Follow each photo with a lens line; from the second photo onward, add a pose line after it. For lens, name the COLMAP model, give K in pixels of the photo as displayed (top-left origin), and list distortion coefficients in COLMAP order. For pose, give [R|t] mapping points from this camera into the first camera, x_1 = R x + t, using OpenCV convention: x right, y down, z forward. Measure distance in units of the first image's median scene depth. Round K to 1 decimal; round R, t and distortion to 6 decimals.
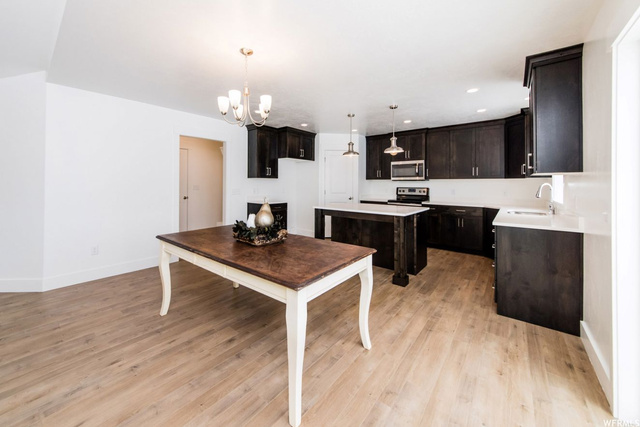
lens RADIAL K [[243.1, 0, 327.8], [0, 243.1, 179.7], [0, 0, 1]] dist [-0.002293, 0.002063]
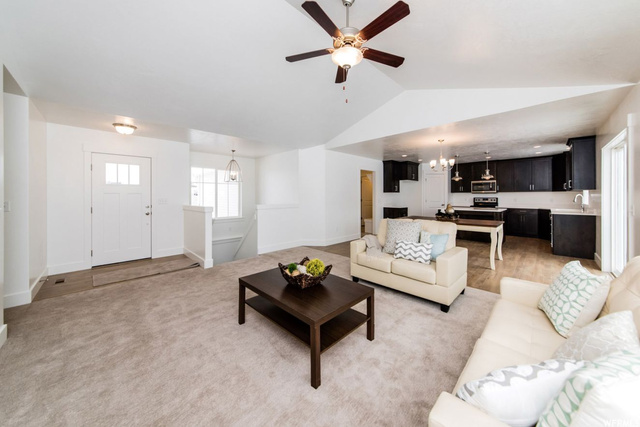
lens RADIAL K [[243.1, 0, 326.2], [0, 243.1, 195.5], [0, 0, 1]] dist [-0.002293, 0.002063]
pose [[0.997088, -0.009768, -0.075629, -0.630512], [0.011027, 0.999807, 0.016241, -0.020322], [0.075455, -0.017028, 0.997004, -0.707485]]
